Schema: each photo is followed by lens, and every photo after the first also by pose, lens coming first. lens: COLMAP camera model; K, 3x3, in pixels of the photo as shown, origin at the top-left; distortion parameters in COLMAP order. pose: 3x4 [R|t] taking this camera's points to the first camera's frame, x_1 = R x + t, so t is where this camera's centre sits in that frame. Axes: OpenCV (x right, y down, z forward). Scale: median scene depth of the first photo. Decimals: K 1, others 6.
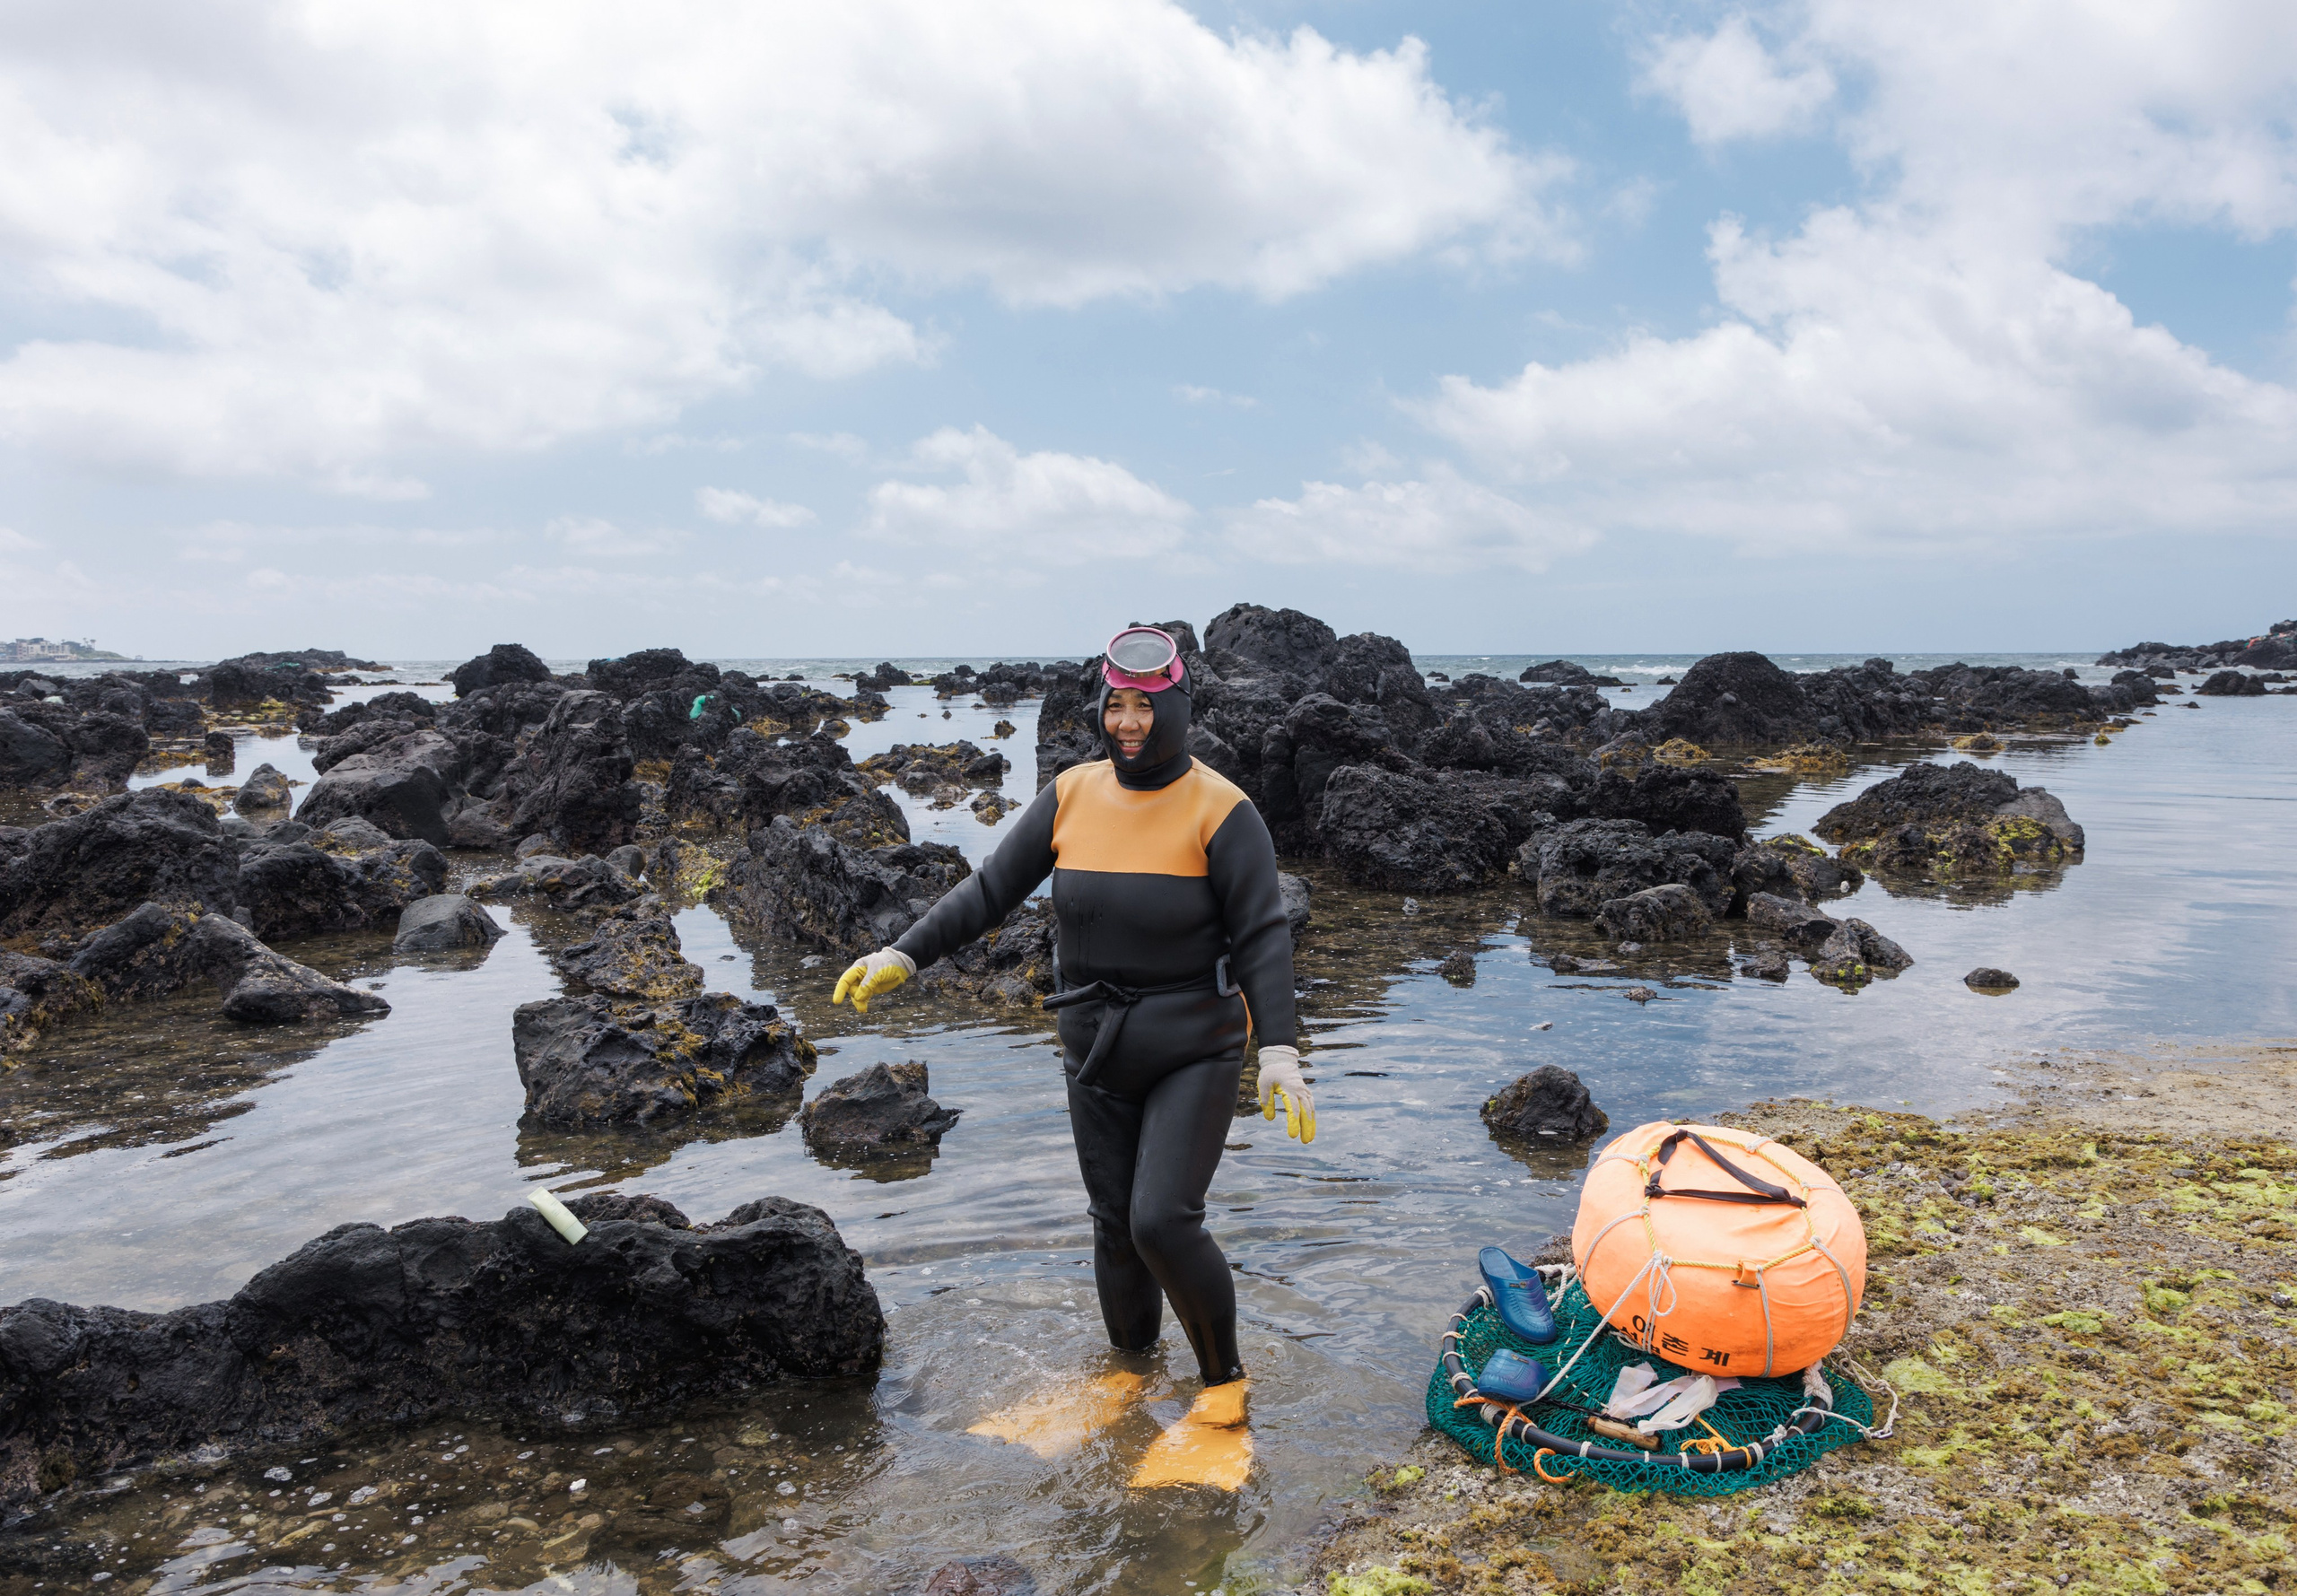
lens RADIAL K [[1758.8, 0, 1233.9], [0, 1758.8, 773.5], [0, 0, 1]] dist [0.007692, -0.011554]
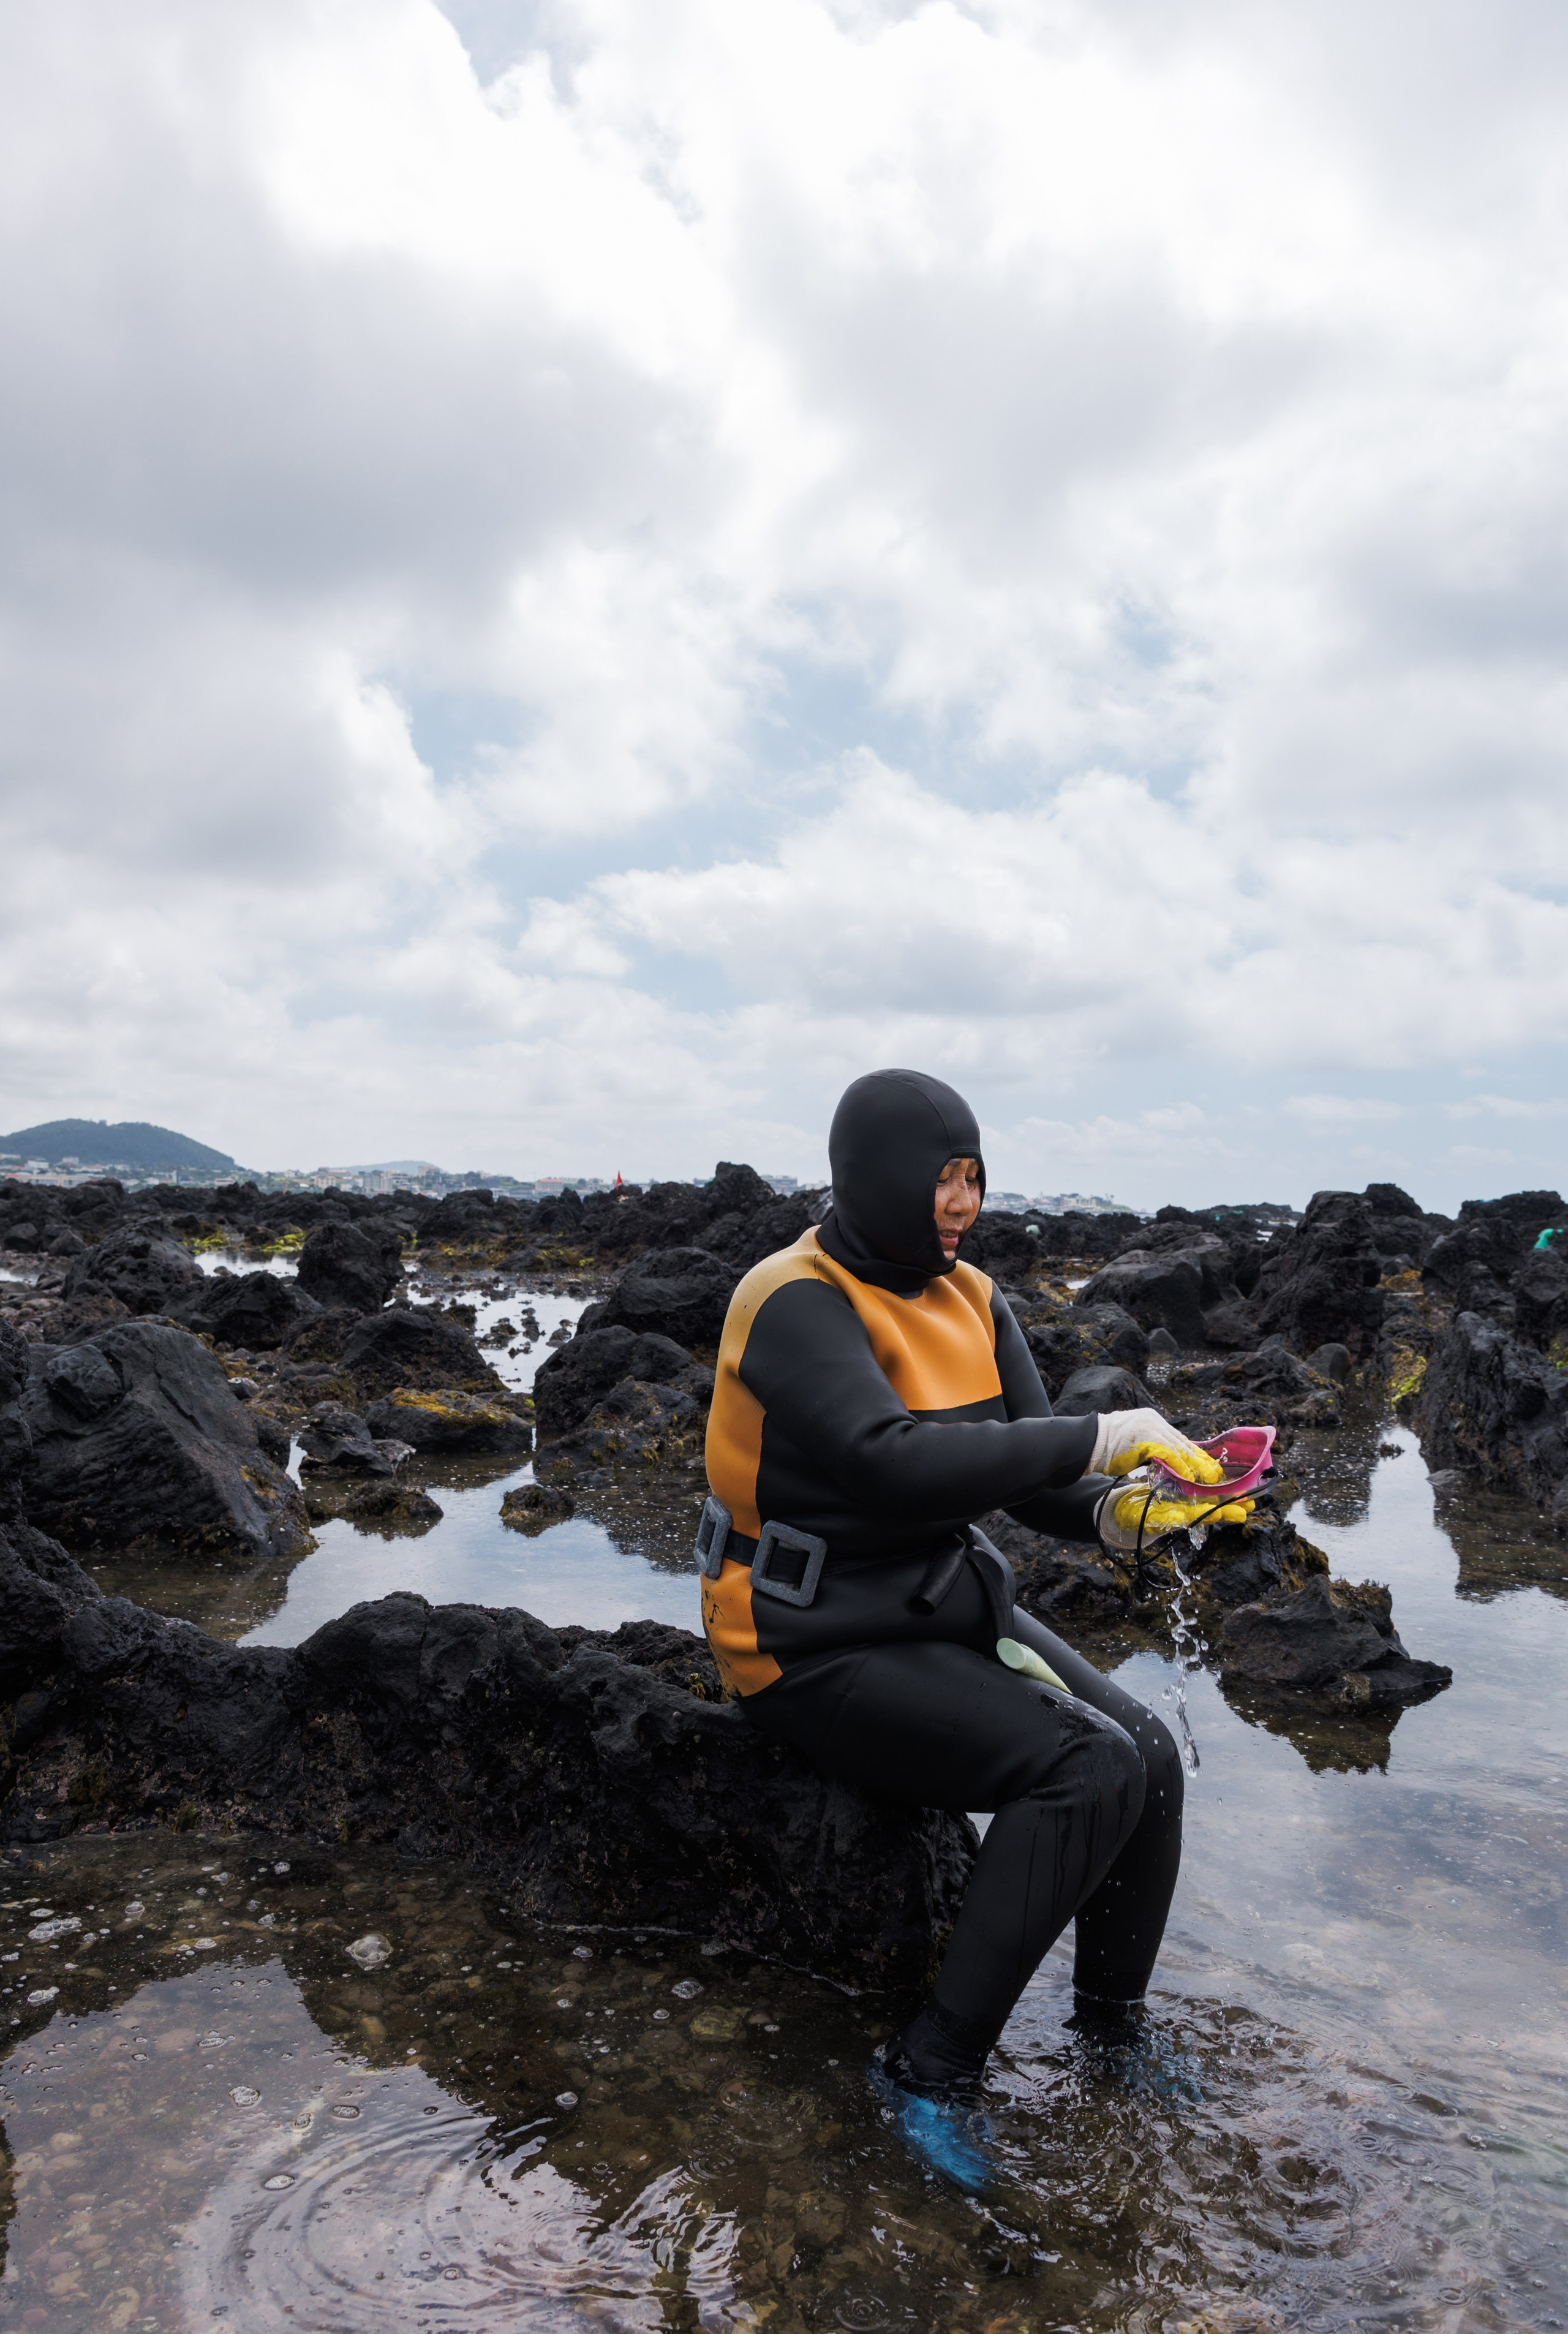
lens RADIAL K [[1658.6, 0, 778.6], [0, 1658.6, 1176.1], [0, 0, 1]] dist [-0.003205, 0.001120]
pose [[0.714510, 0.004664, -0.699610, 0.058965], [-0.068513, 0.995638, -0.063335, 0.027960], [0.696262, 0.093186, 0.711713, 0.161394]]
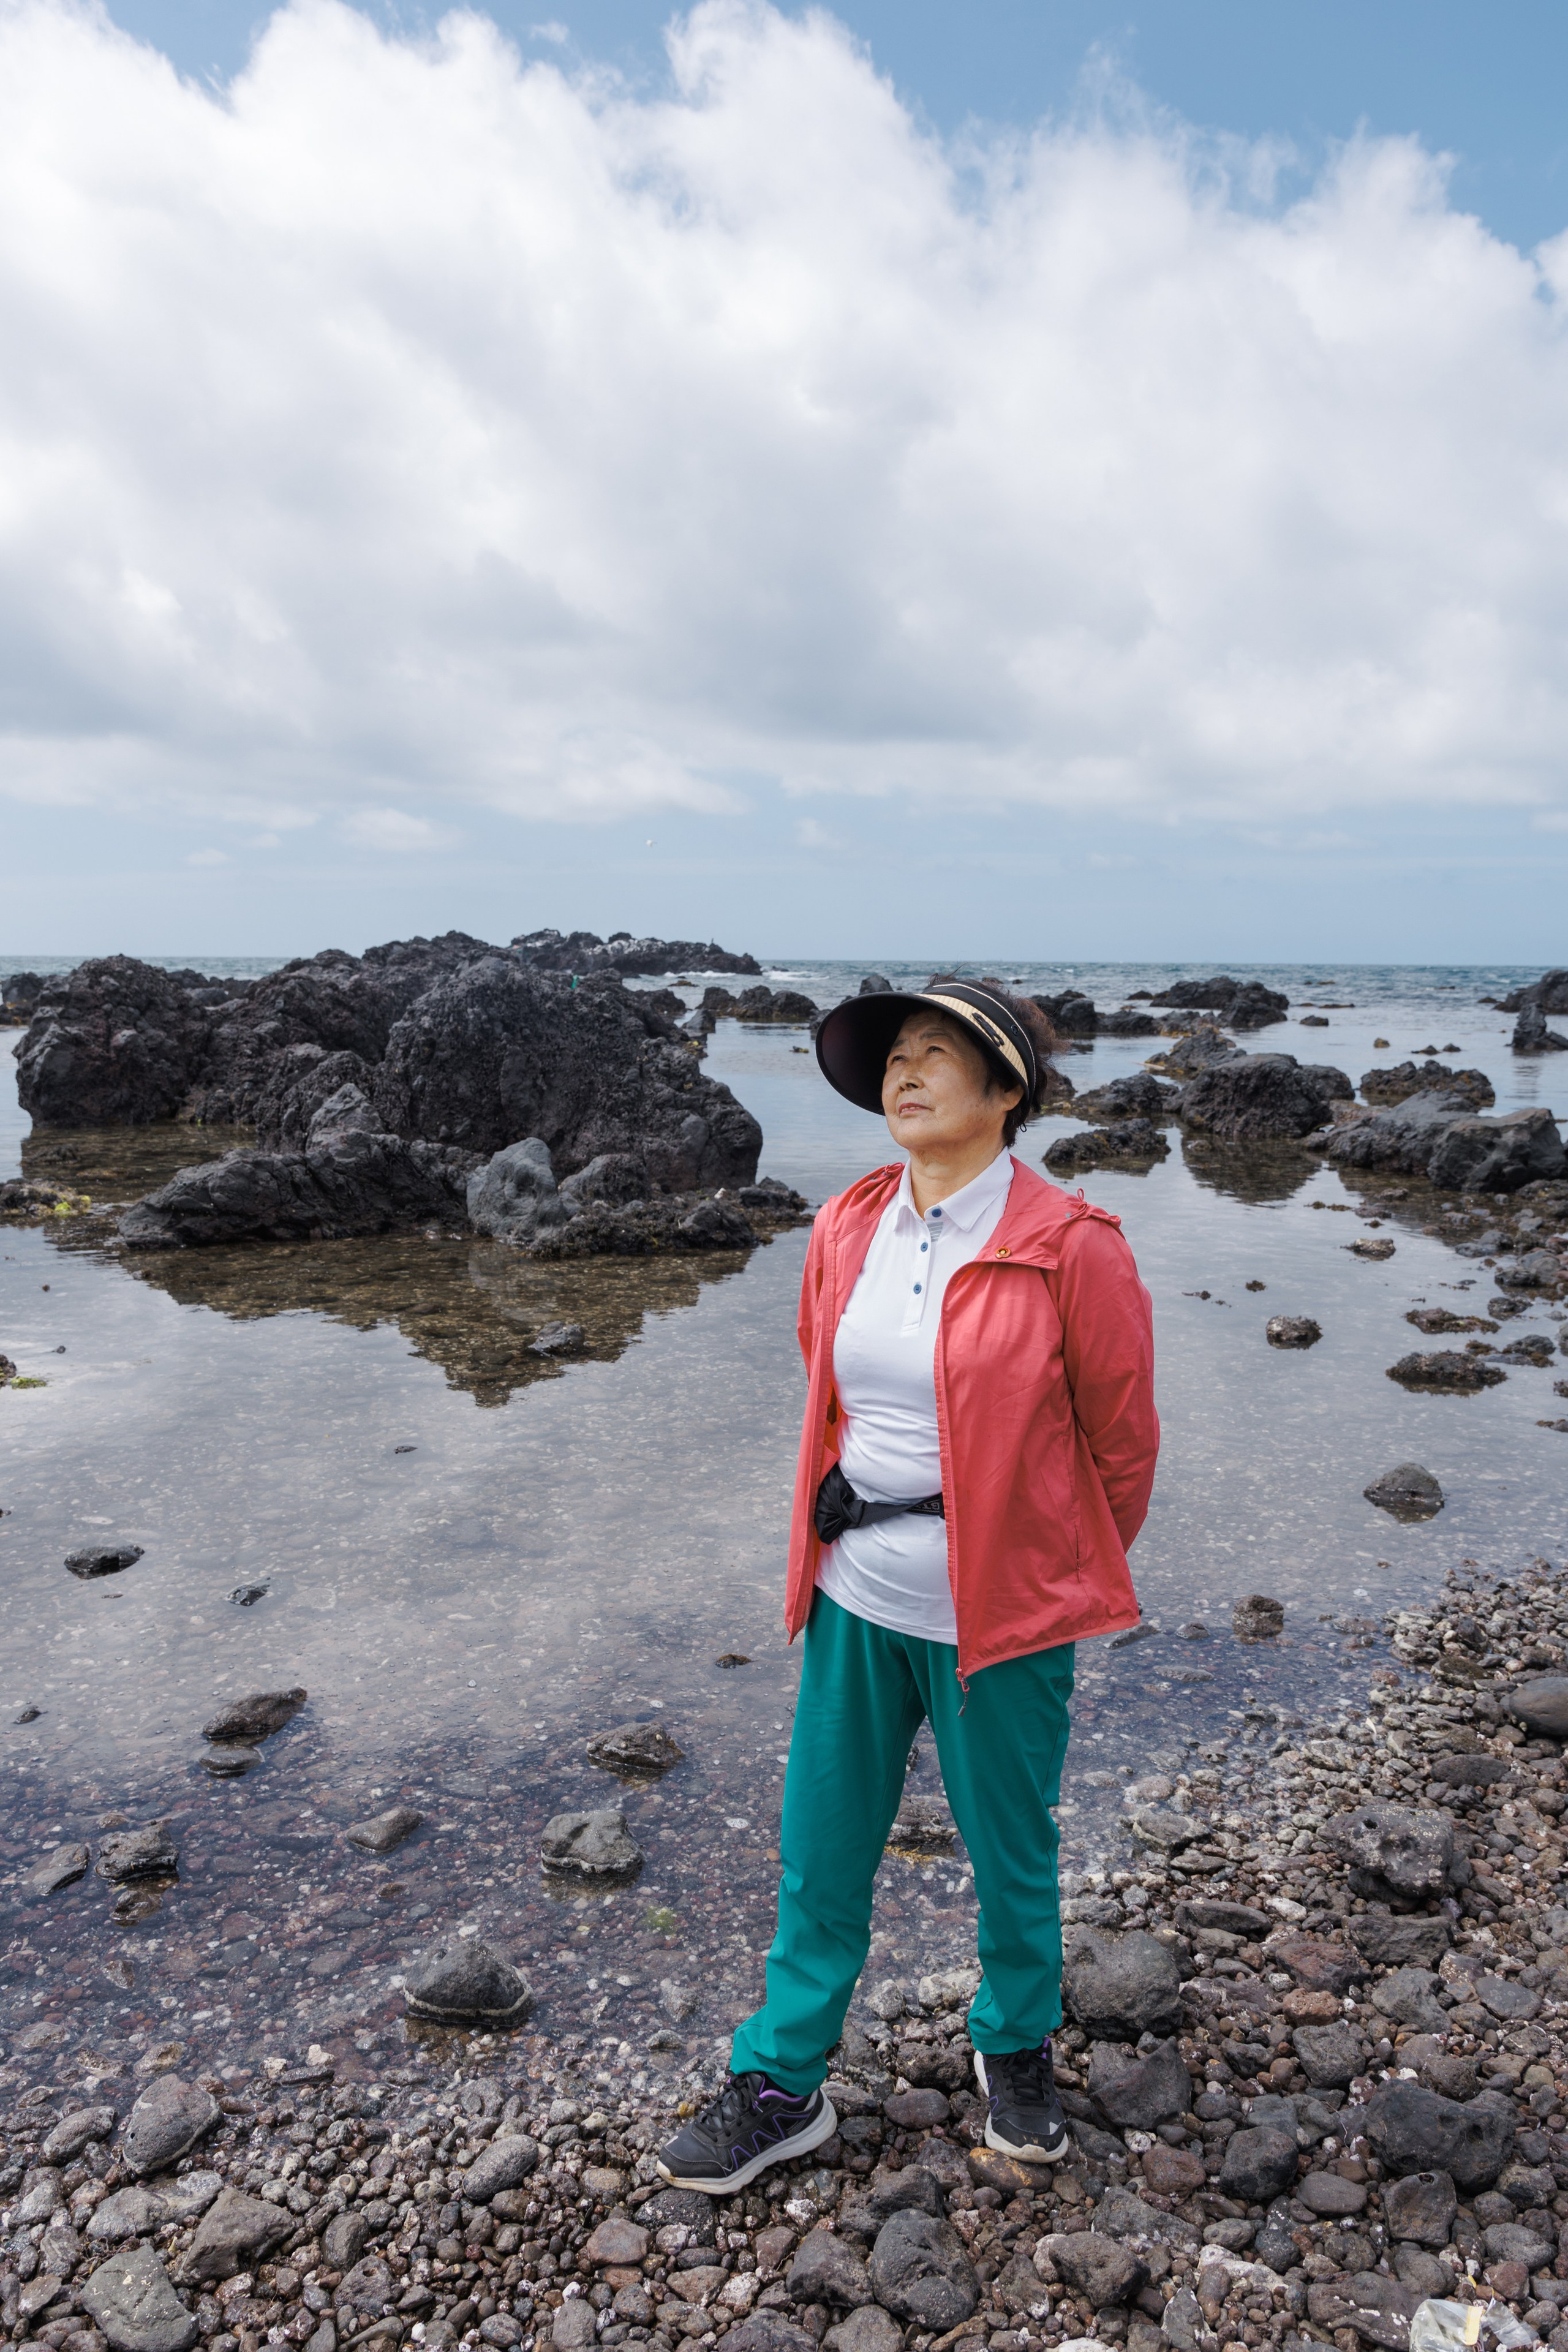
lens RADIAL K [[1677.8, 0, 773.7], [0, 1677.8, 1175.4], [0, 0, 1]] dist [0.001646, -0.001157]
pose [[0.813456, -0.068305, 0.577602, 0.458321], [0.032743, 0.996883, 0.071775, 0.044105], [-0.580705, -0.039473, 0.813157, -0.928511]]
